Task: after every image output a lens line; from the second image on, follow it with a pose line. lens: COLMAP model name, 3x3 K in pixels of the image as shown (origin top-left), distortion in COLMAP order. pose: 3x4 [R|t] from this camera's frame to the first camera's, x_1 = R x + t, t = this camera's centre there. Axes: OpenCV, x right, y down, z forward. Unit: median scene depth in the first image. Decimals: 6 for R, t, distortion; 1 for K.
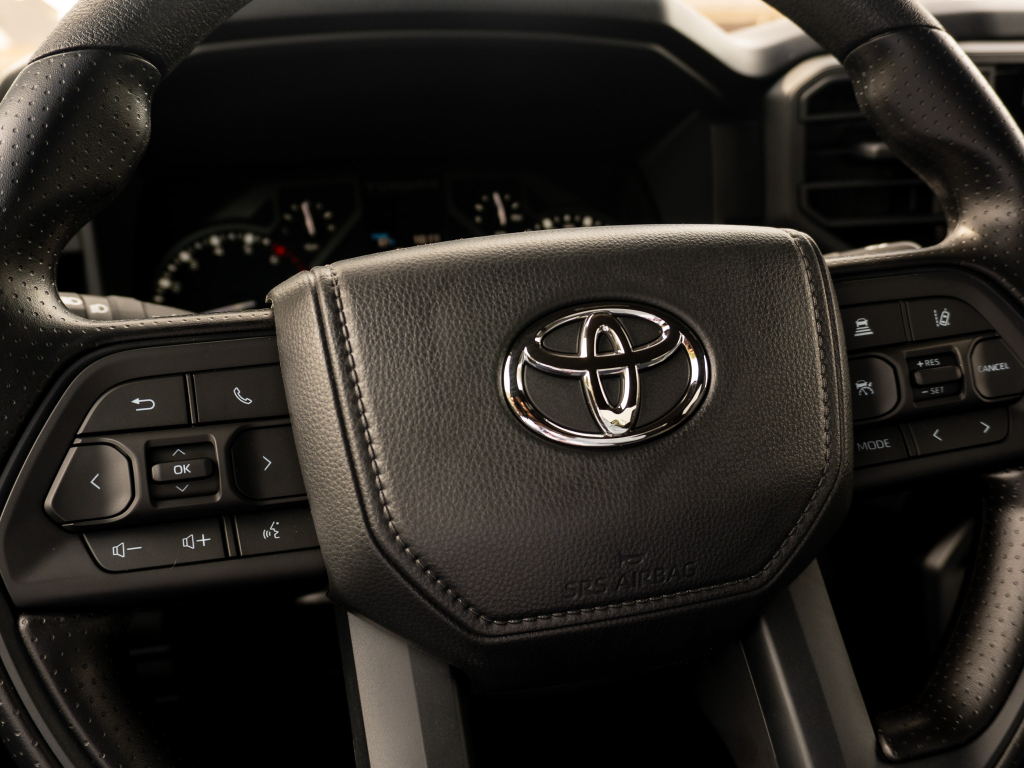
lens RADIAL K [[938.5, 0, 507.4], [0, 938.5, 386.2], [0, 0, 1]] dist [-0.018847, 0.000000]
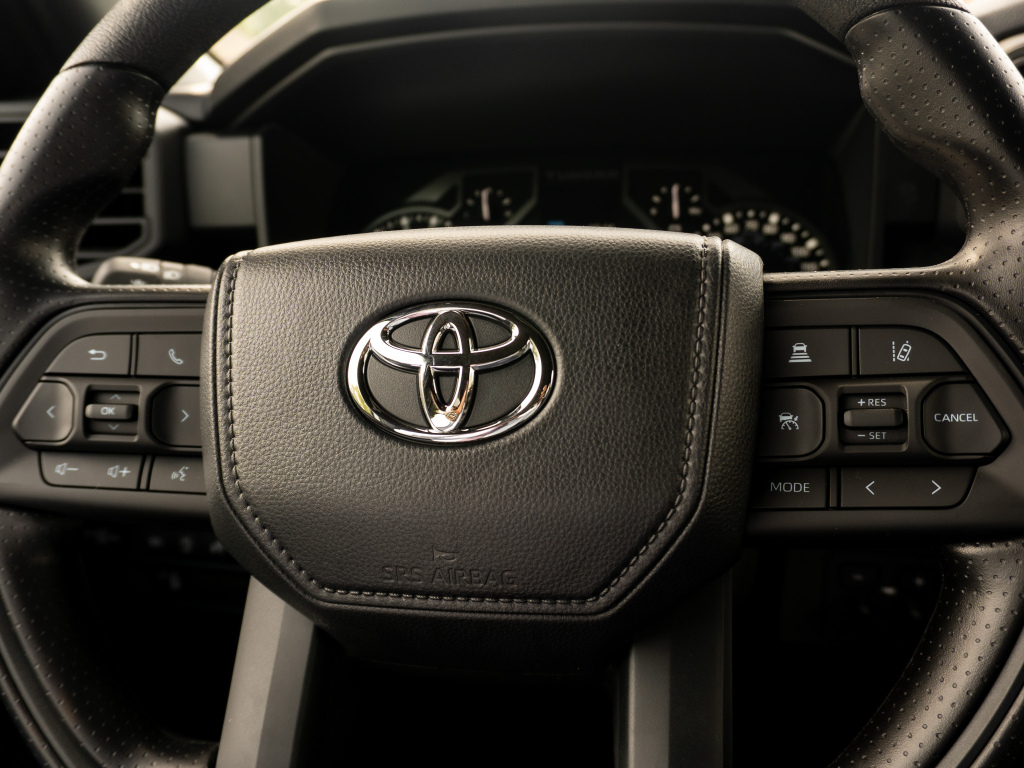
lens RADIAL K [[938.5, 0, 513.5], [0, 938.5, 389.7], [0, 0, 1]] dist [-0.018847, 0.000000]
pose [[0.905216, 0.115791, -0.408871, 0.575403], [-0.106825, 0.993269, 0.044788, -0.045504], [0.411305, 0.003135, 0.911492, 0.099807]]
